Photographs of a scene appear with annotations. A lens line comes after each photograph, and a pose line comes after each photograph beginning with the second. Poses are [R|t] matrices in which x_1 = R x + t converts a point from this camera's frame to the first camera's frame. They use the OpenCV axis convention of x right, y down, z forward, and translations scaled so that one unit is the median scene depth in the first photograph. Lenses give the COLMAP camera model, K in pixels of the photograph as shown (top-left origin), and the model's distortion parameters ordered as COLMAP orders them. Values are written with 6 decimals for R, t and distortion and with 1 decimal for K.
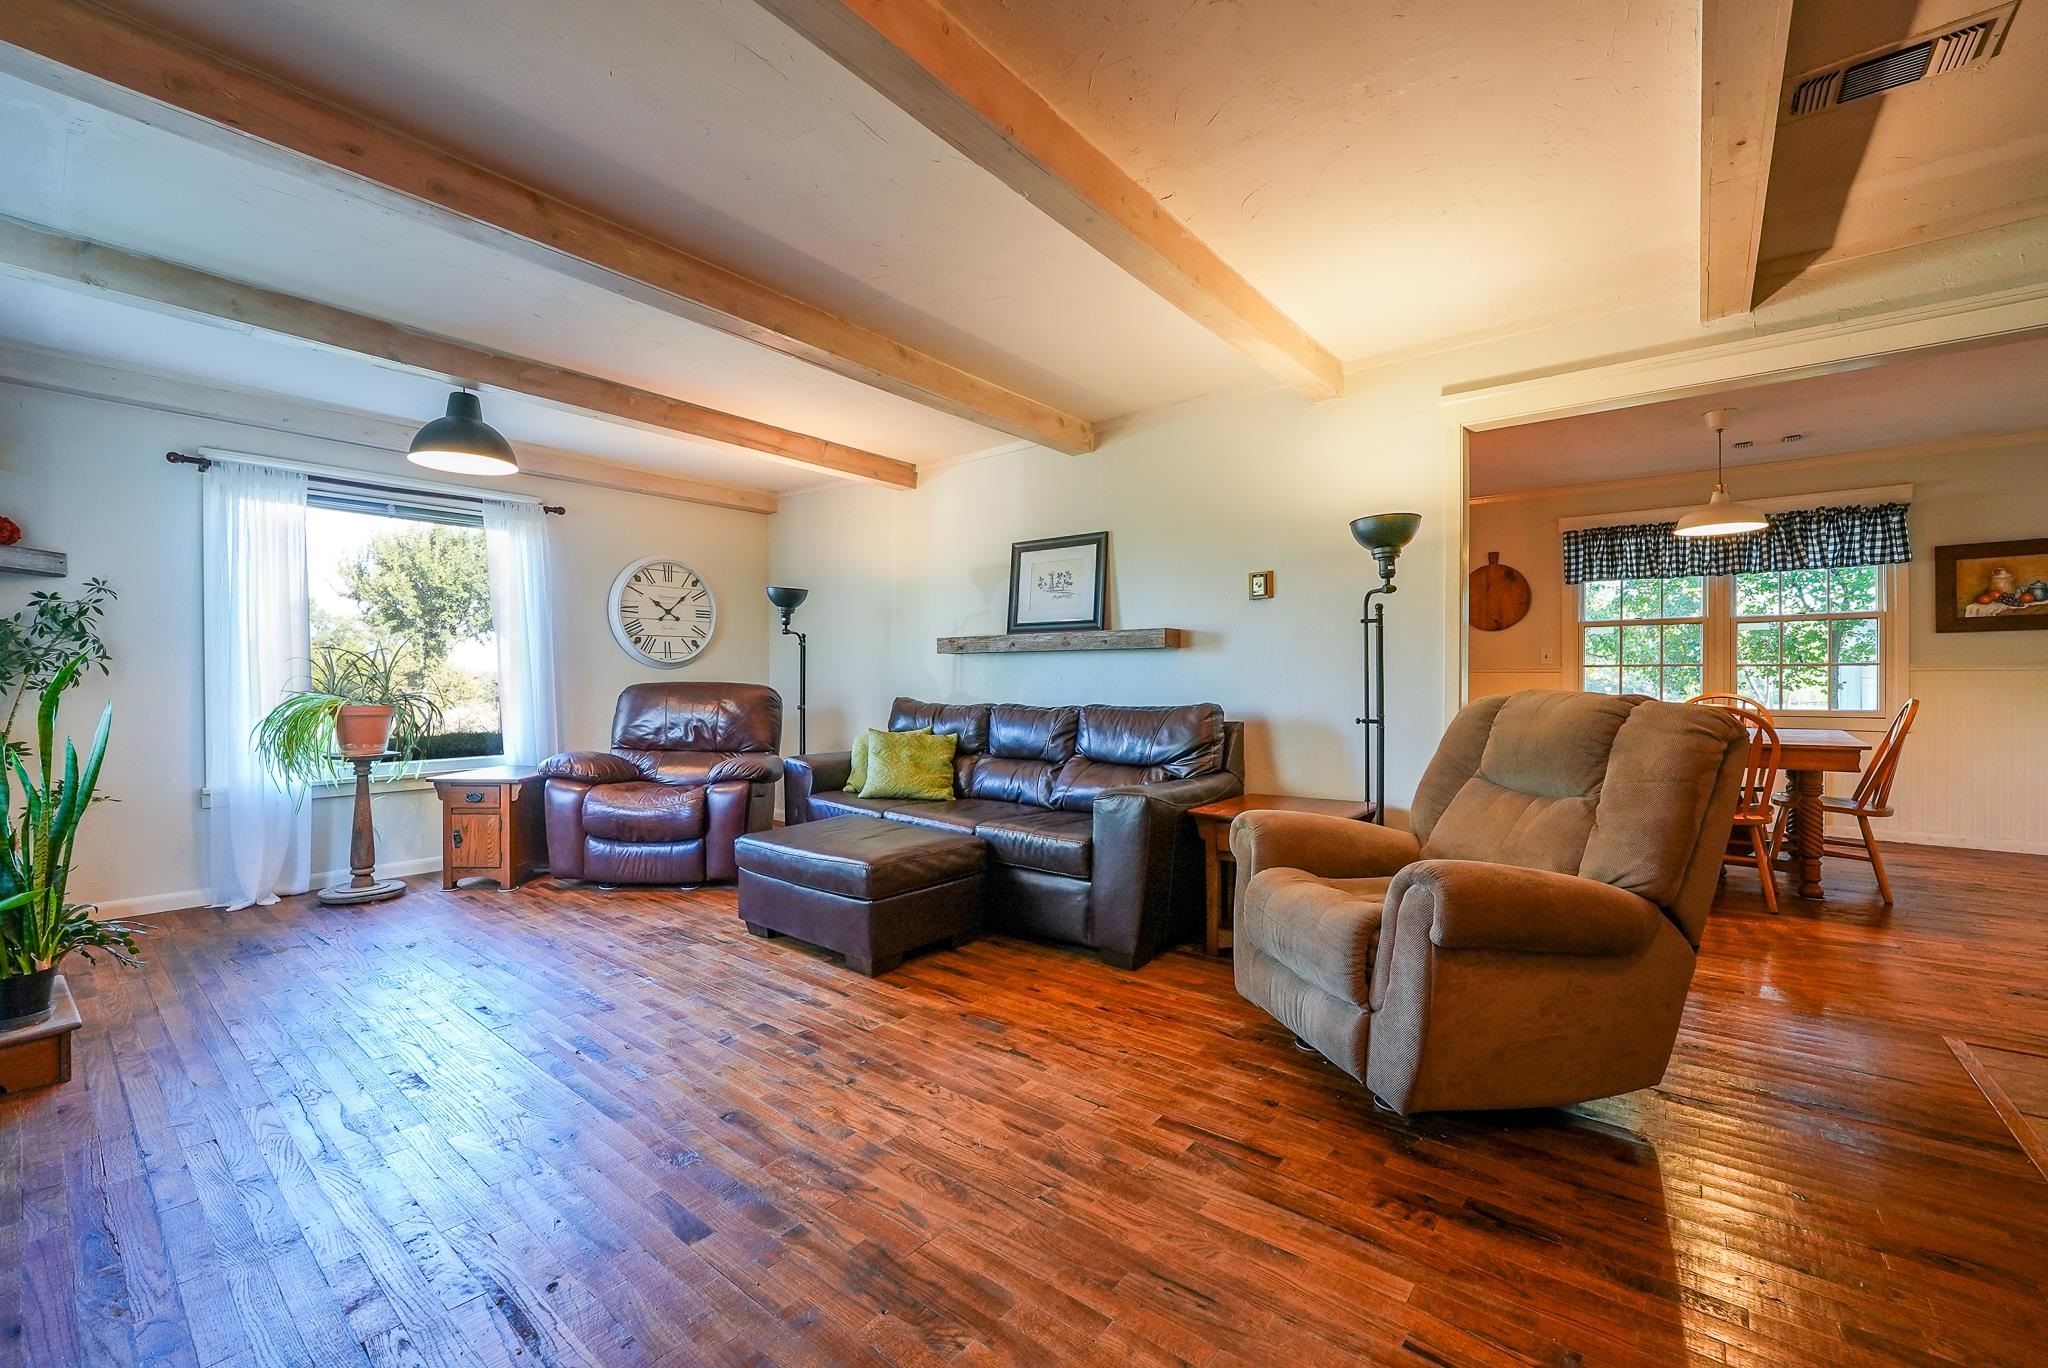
lens RADIAL K [[832.1, 0, 1022.6], [0, 832.1, 682.7], [0, 0, 1]] dist [-0.007070, -0.002711]
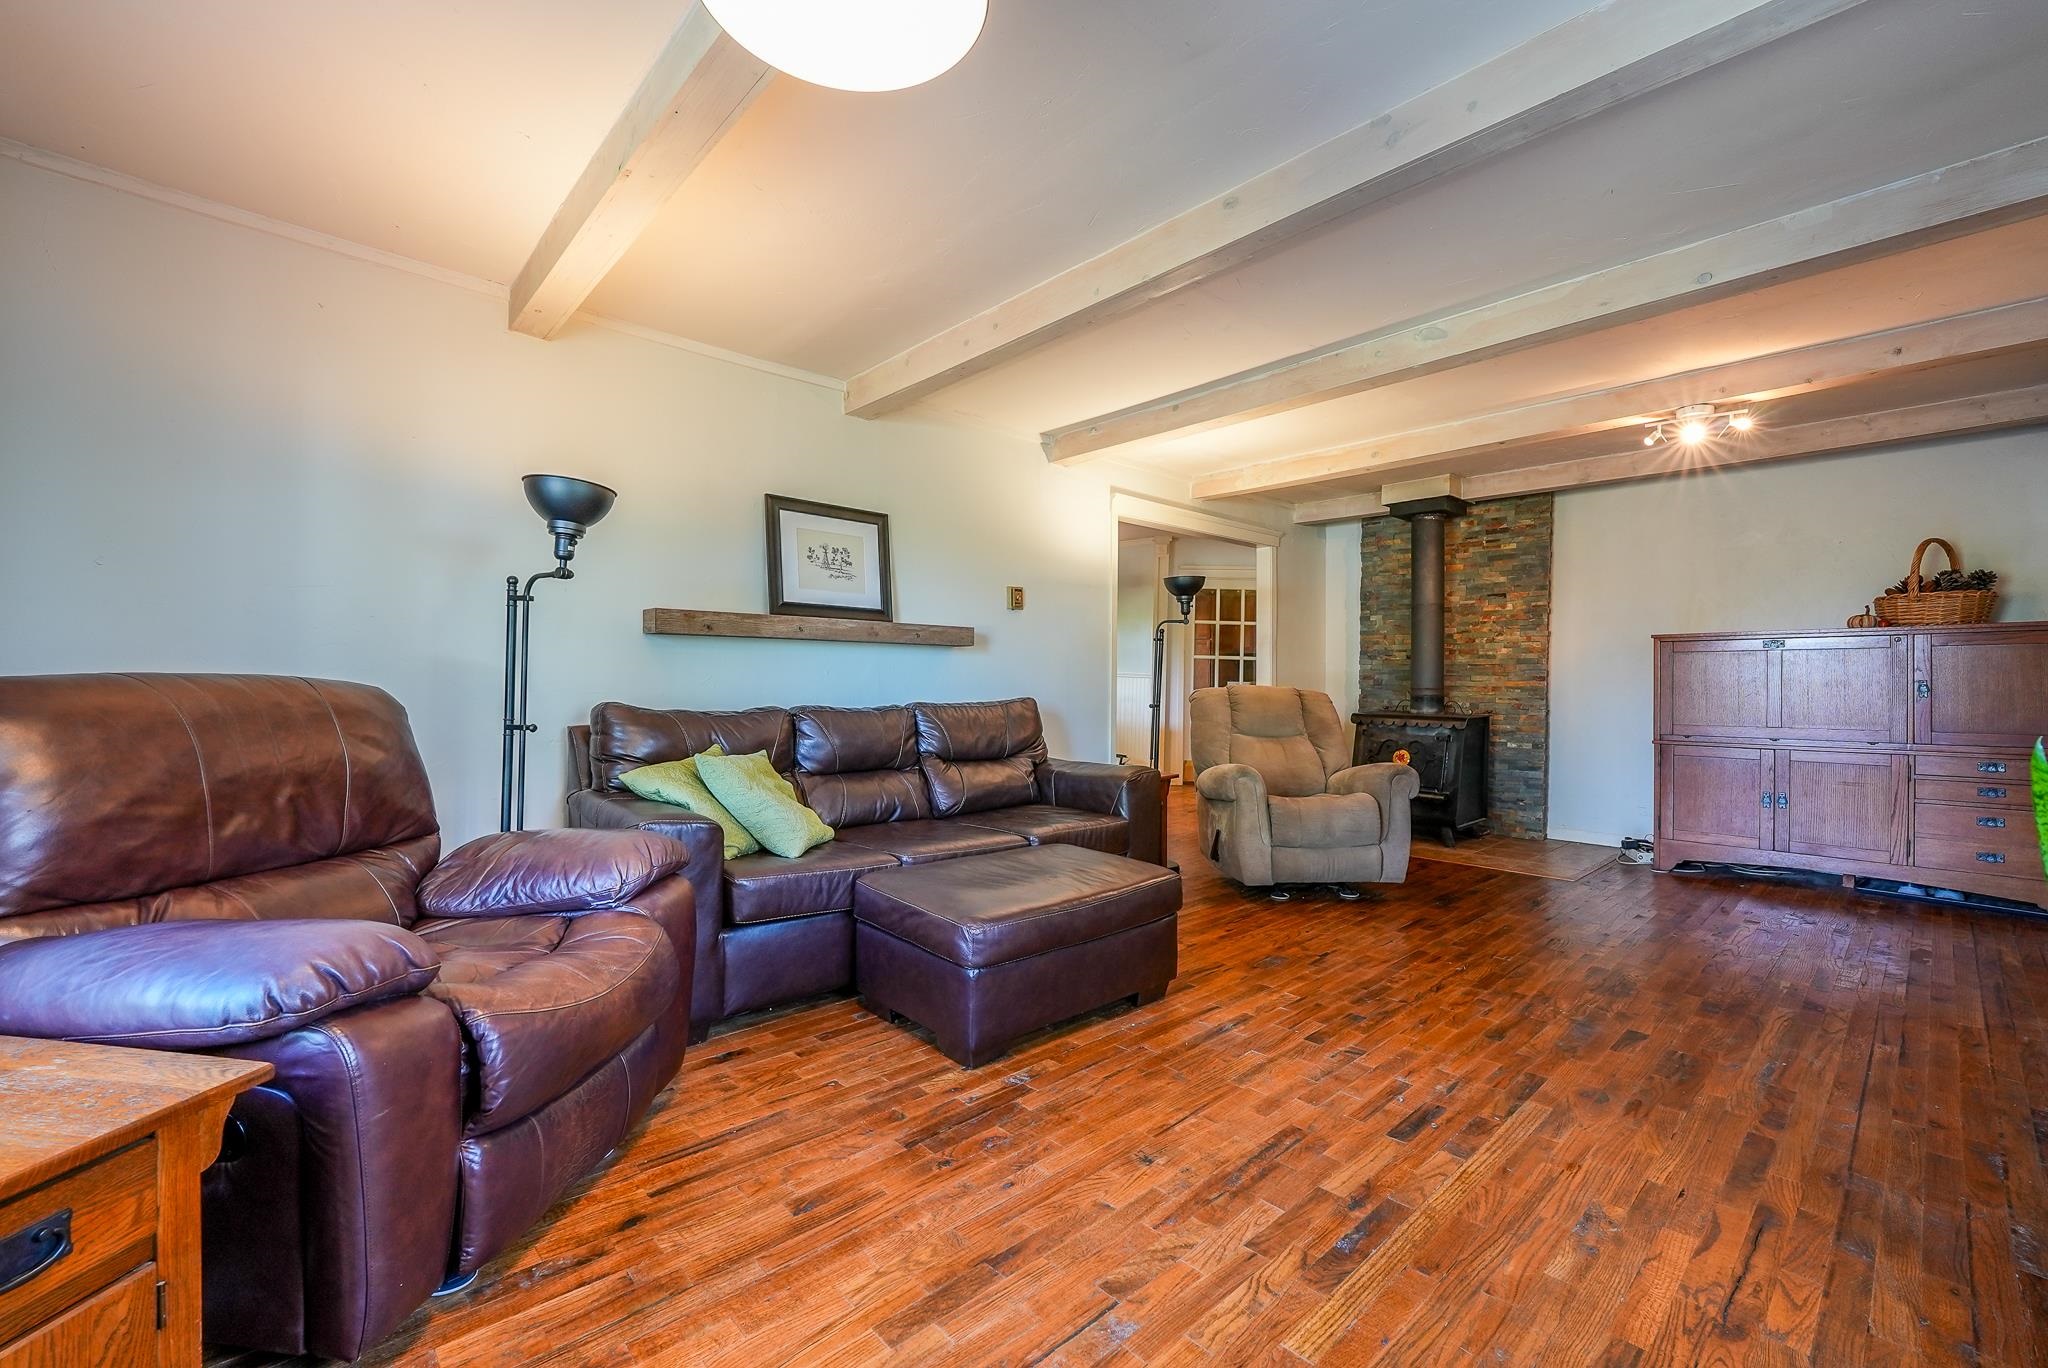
lens RADIAL K [[832.1, 0, 1020.5], [0, 832.1, 683.0], [0, 0, 1]] dist [-0.007070, -0.002711]
pose [[0.151943, -0.004659, 0.988378, -1.012952], [-0.008160, 0.999949, 0.005968, -0.002790], [-0.988356, -0.008972, 0.151897, 0.916871]]
